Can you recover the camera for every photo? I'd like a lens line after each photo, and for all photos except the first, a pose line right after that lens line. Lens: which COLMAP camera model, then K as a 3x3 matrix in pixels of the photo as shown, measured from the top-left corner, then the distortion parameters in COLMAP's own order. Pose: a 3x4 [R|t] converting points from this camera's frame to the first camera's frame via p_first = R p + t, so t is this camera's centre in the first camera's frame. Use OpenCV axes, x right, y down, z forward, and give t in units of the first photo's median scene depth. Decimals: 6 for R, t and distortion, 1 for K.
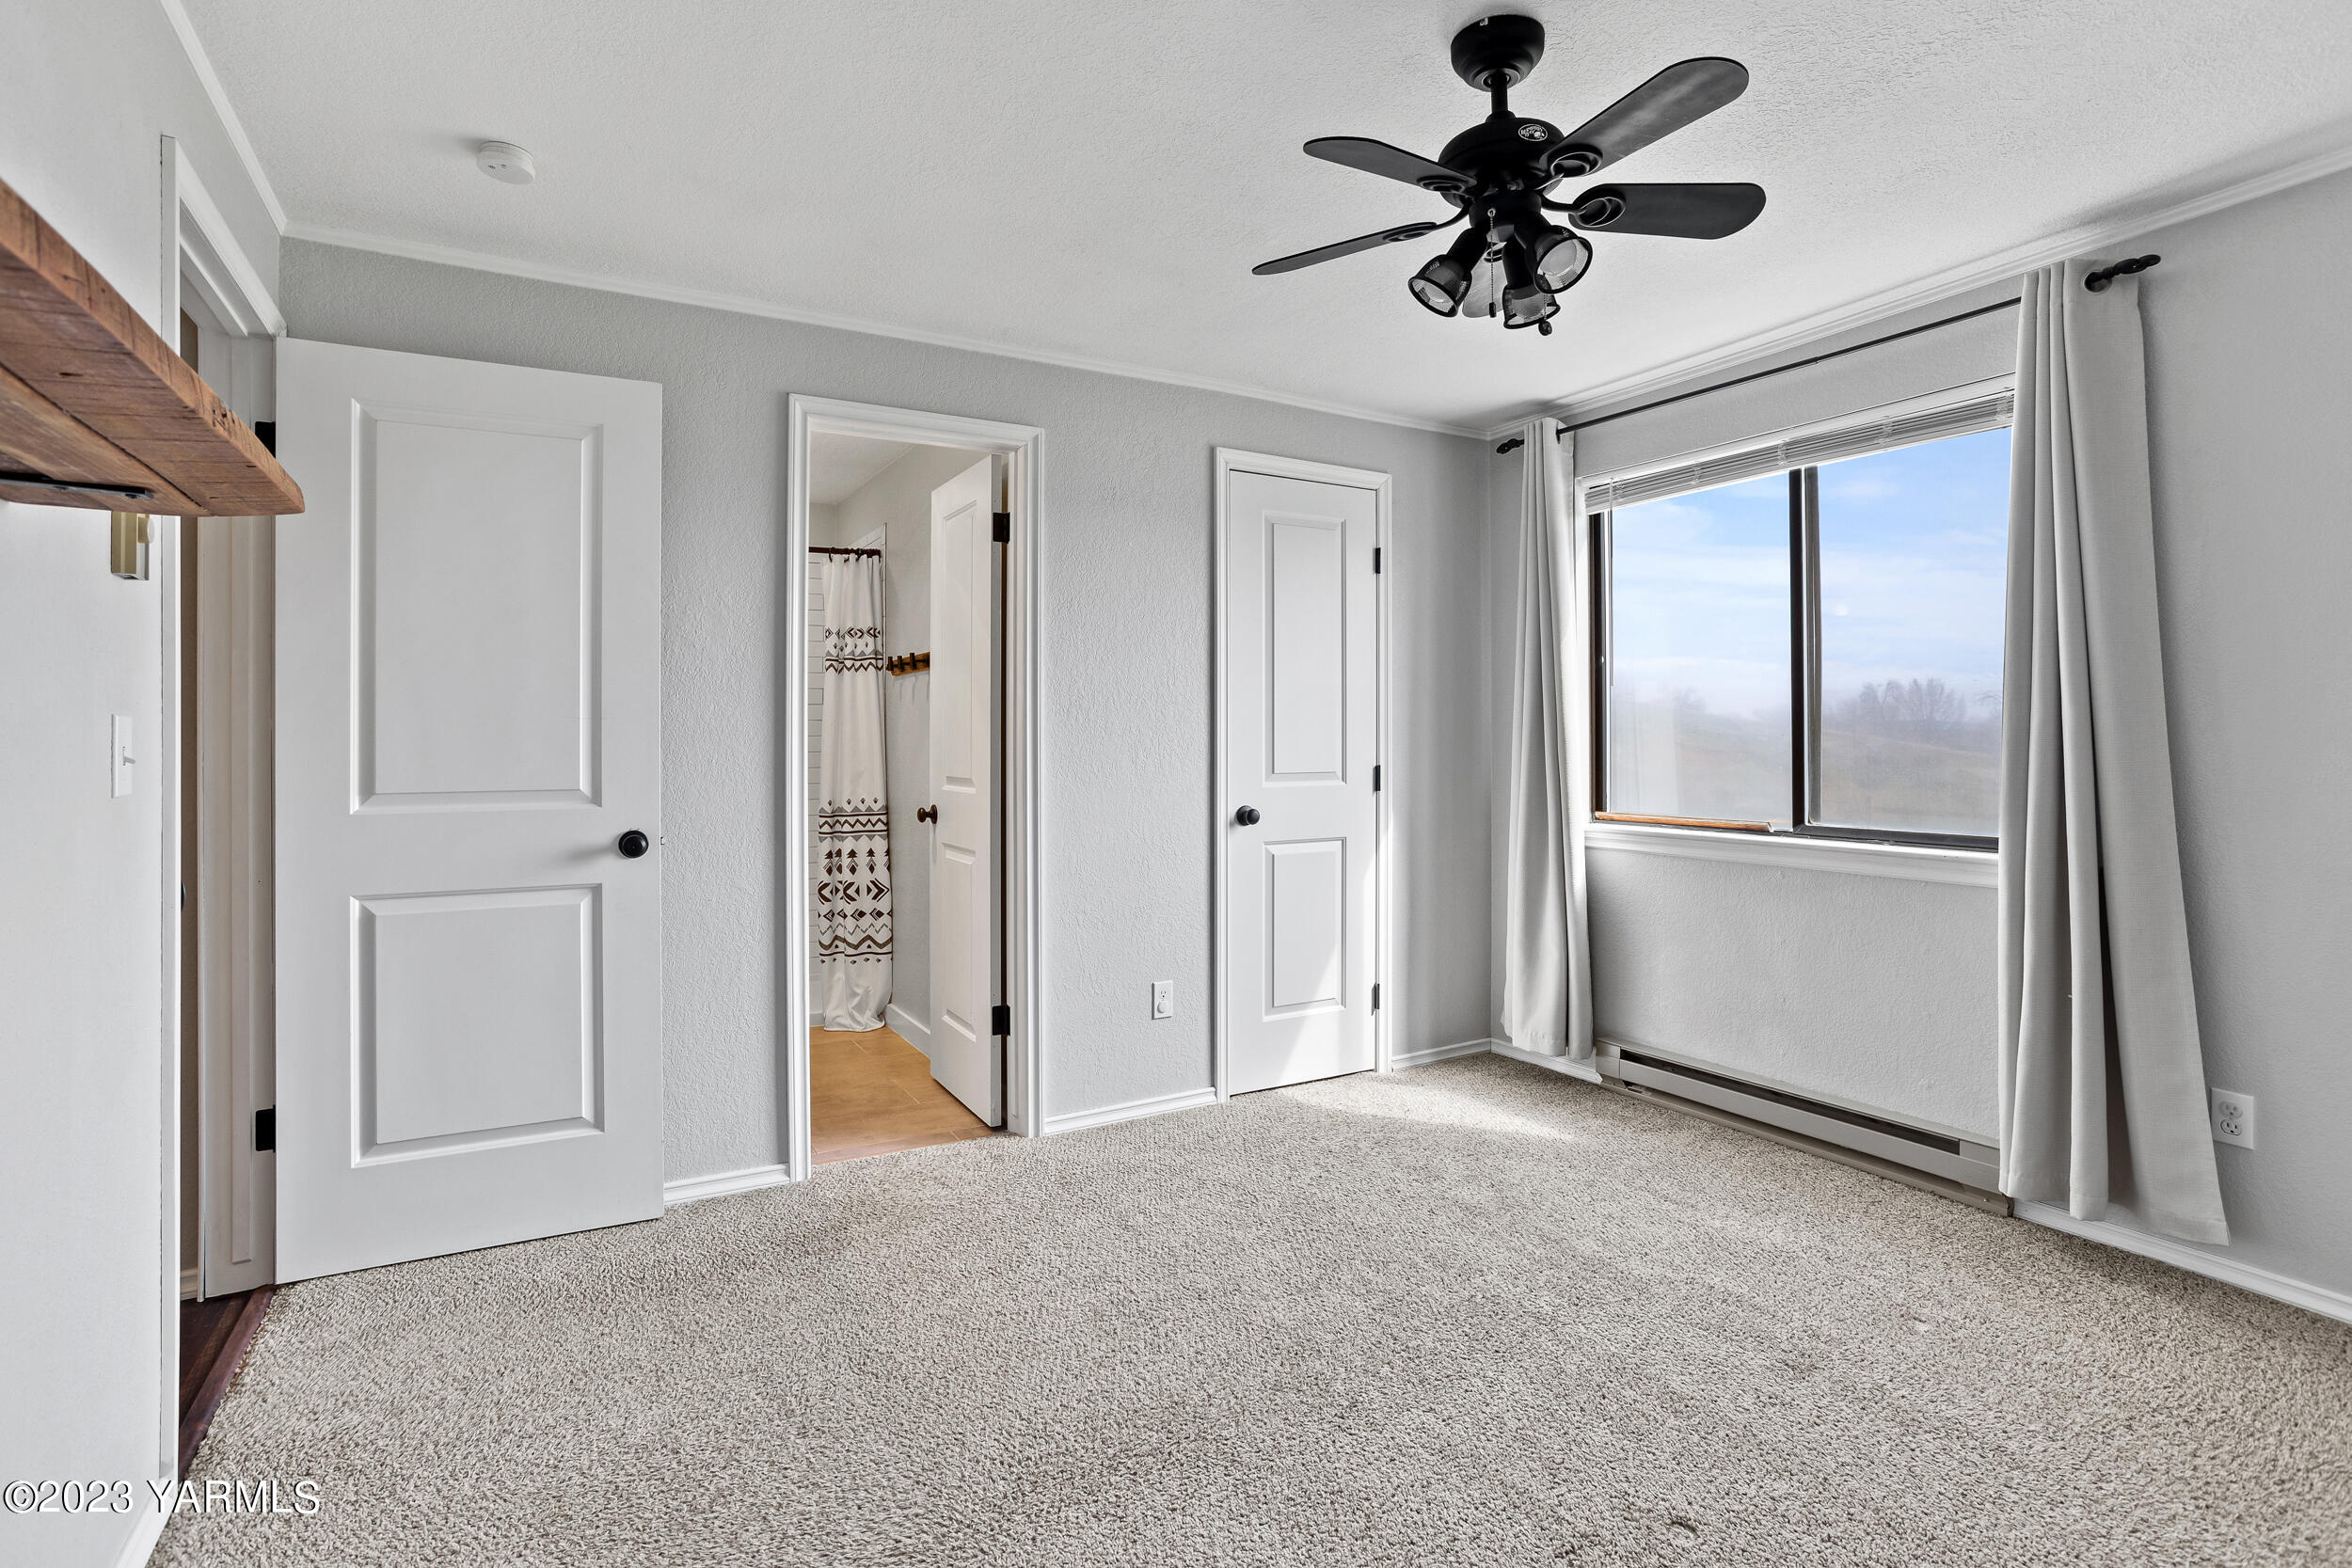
lens RADIAL K [[1142.8, 0, 1213.2], [0, 1142.8, 739.6], [0, 0, 1]] dist [-0.003888, 0.001685]
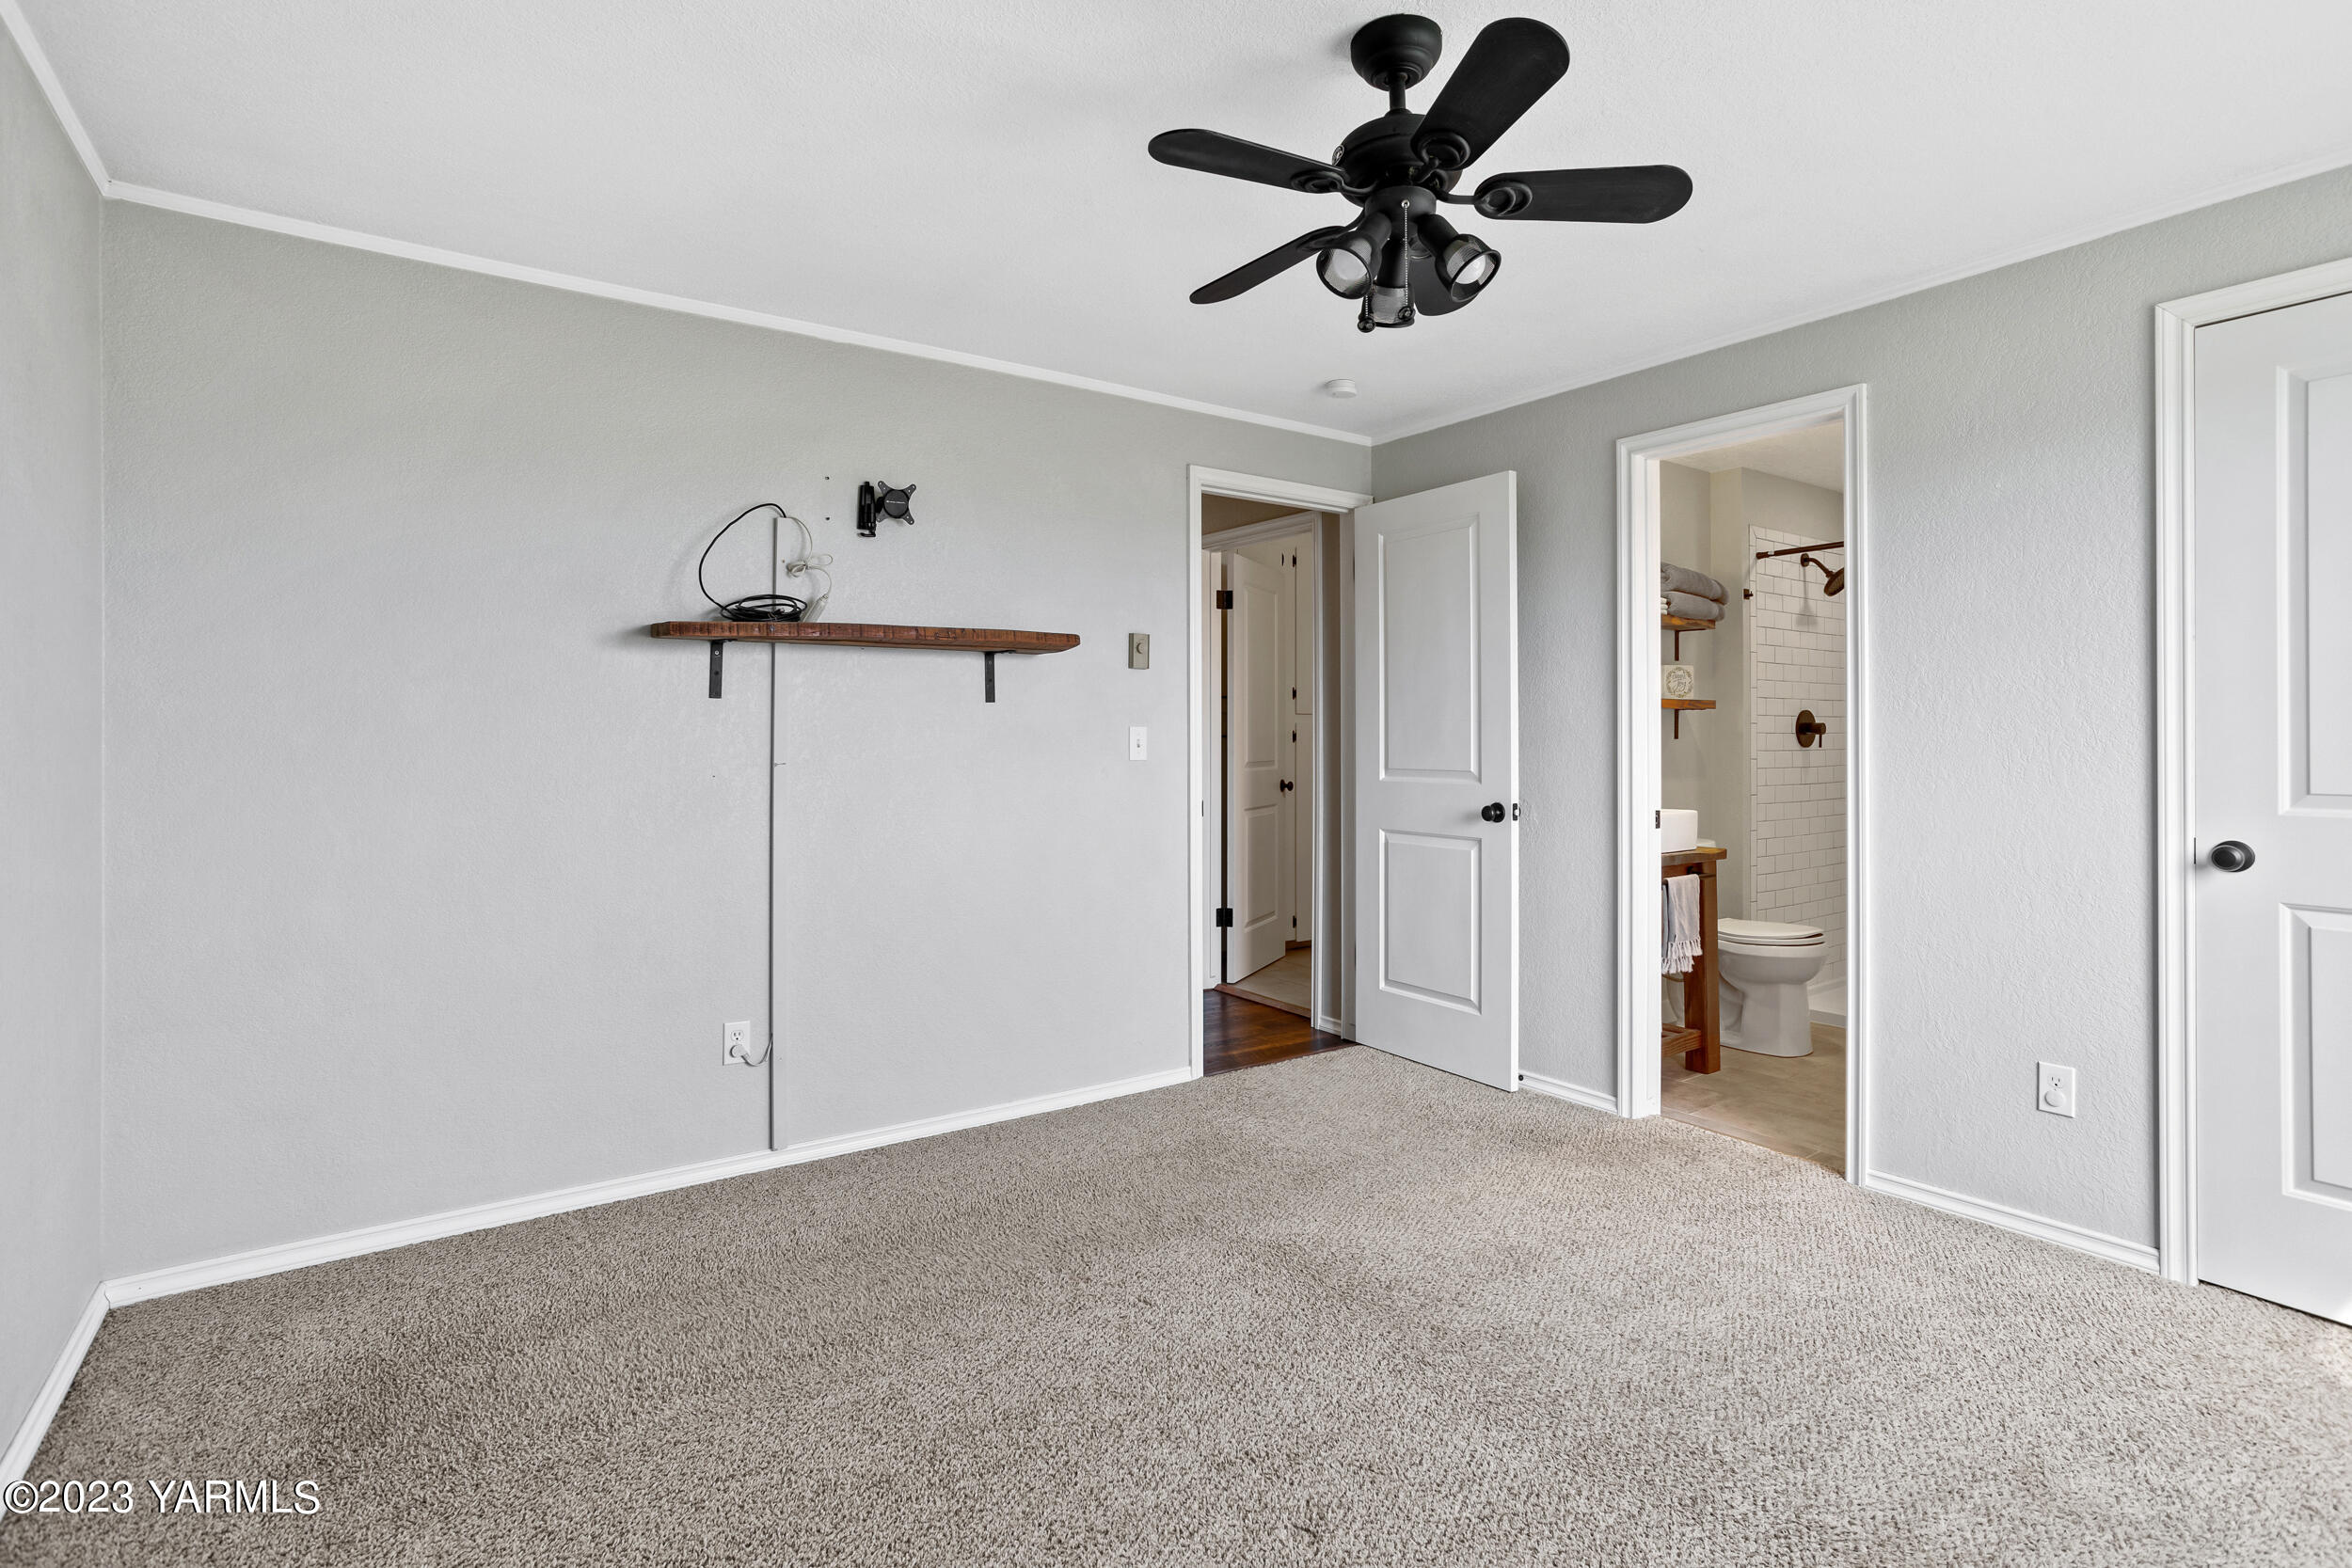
lens RADIAL K [[1142.8, 0, 1194.6], [0, 1142.8, 728.3], [0, 0, 1]] dist [-0.003888, 0.001685]
pose [[0.125799, -0.004544, -0.992045, 0.646748], [0.000915, 0.999990, -0.004464, -0.002863], [0.992055, -0.000346, 0.125802, 0.373639]]
